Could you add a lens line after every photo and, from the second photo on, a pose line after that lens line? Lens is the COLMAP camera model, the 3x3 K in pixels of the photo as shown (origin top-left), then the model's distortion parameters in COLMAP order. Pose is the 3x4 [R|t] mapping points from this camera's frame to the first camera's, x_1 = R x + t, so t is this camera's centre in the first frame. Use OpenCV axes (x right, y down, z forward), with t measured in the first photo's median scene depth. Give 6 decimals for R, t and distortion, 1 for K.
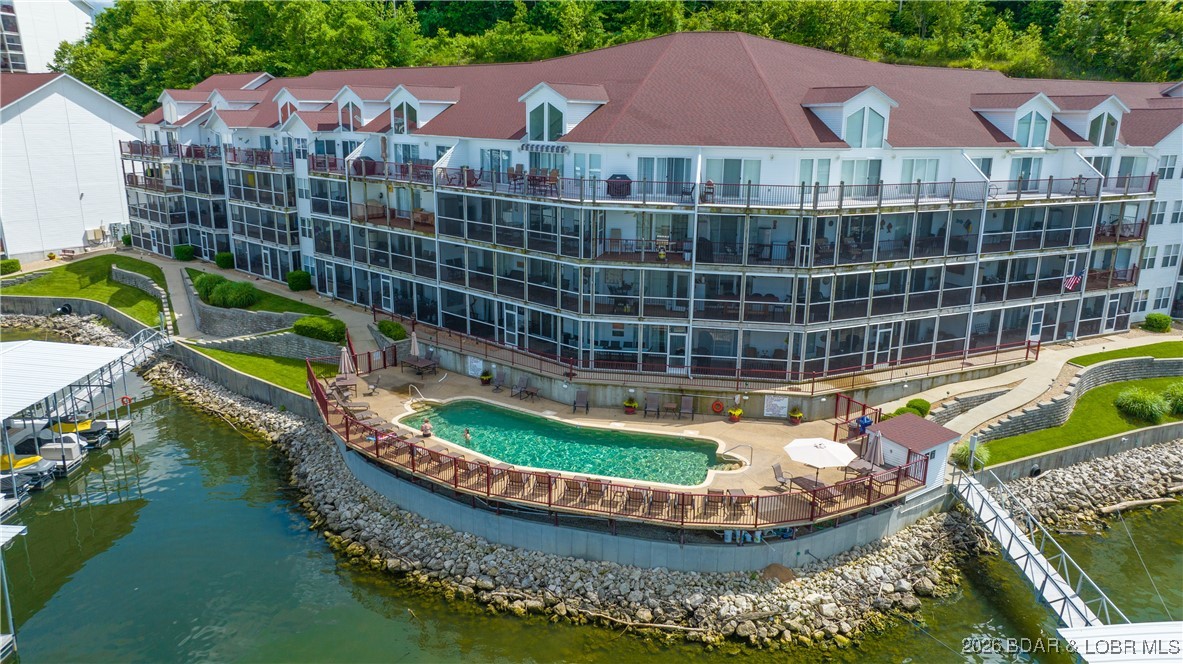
lens RADIAL K [[830.4, 0, 591.5], [0, 830.4, 332.0], [0, 0, 1]] dist [-0.010257, -0.001730]
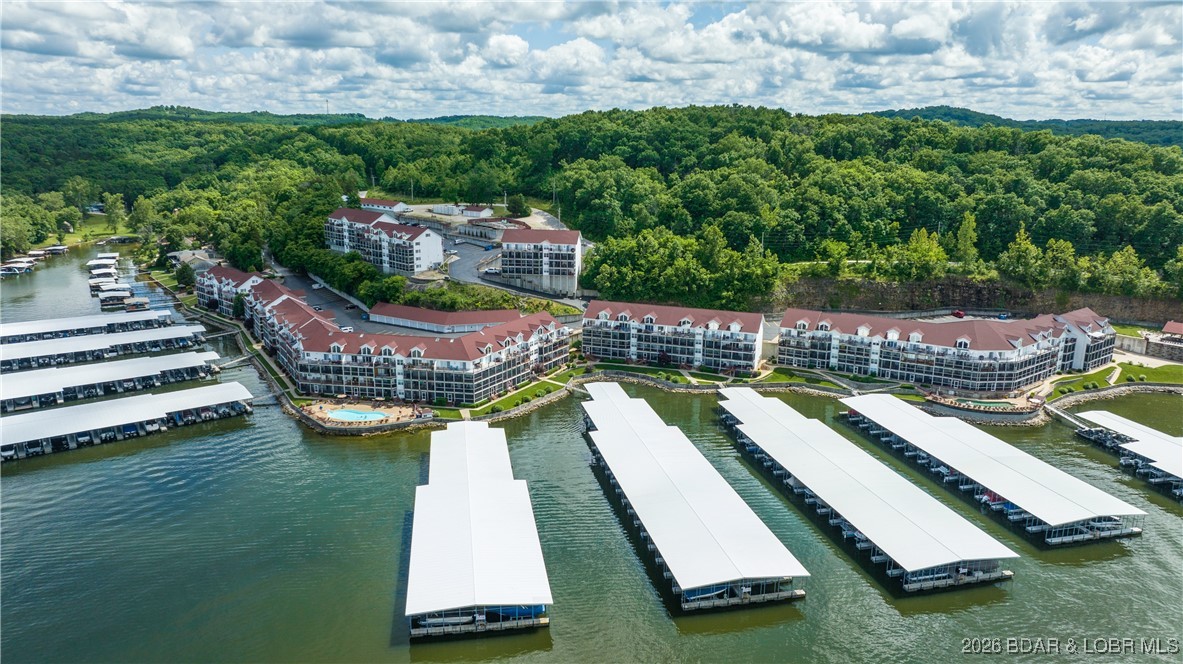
lens RADIAL K [[830.4, 0, 591.5], [0, 830.4, 332.0], [0, 0, 1]] dist [-0.010257, -0.001730]
pose [[0.976707, -0.057878, 0.206622, -3.620152], [0.062321, 0.997943, -0.015055, -0.425773], [-0.205326, 0.027581, 0.978305, -3.854863]]
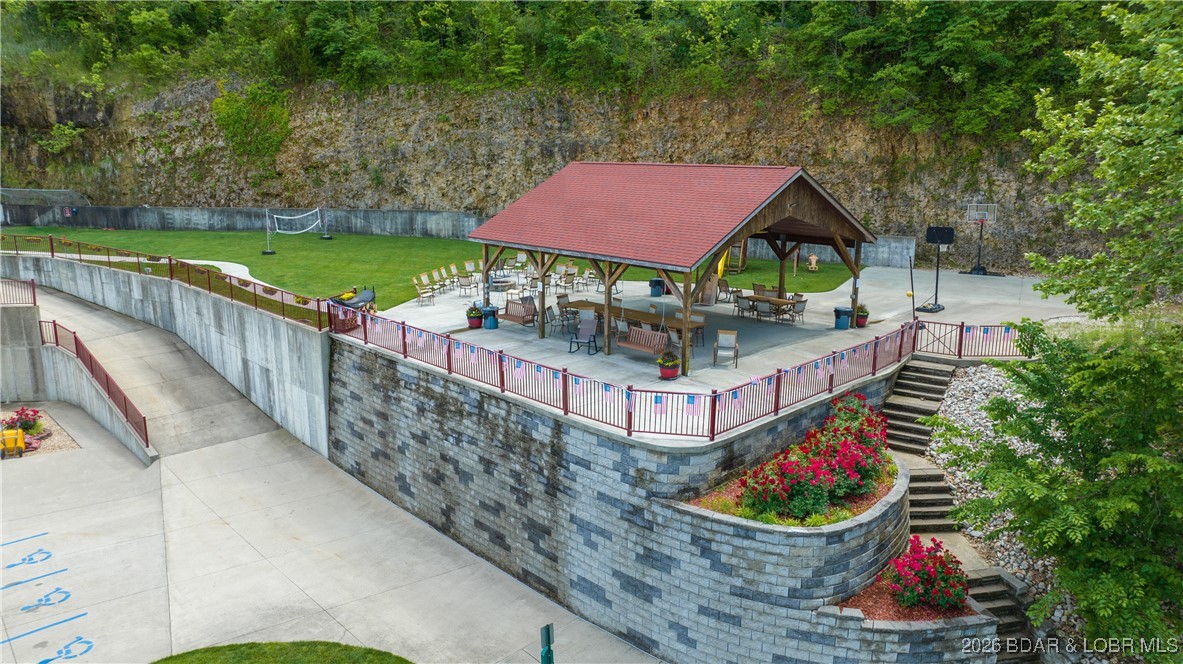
lens RADIAL K [[830.4, 0, 591.5], [0, 830.4, 332.0], [0, 0, 1]] dist [-0.010257, -0.001730]
pose [[0.963697, -0.074291, 0.256456, 1.935383], [0.083765, 0.996141, -0.026205, -0.152394], [-0.253519, 0.046735, 0.966201, 0.822212]]
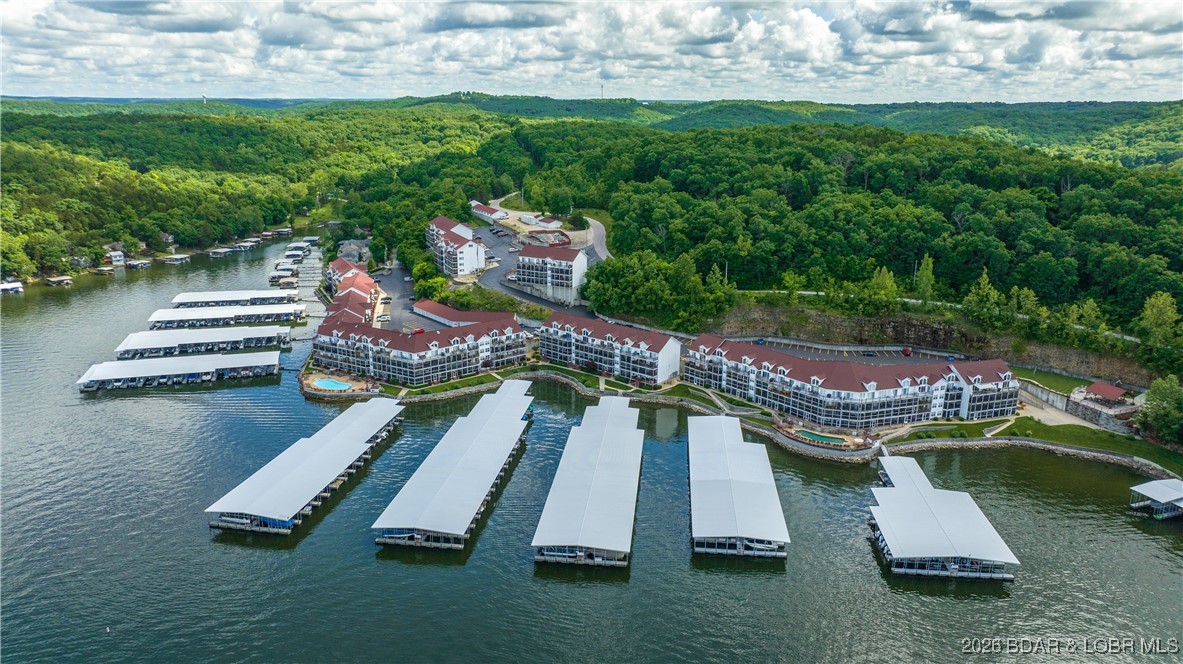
lens RADIAL K [[830.4, 0, 591.5], [0, 830.4, 332.0], [0, 0, 1]] dist [-0.010257, -0.001730]
pose [[0.991283, 0.028158, -0.128704, -0.922818], [-0.027713, 0.999602, 0.005253, -0.627089], [0.128801, -0.001640, 0.991669, -5.247578]]
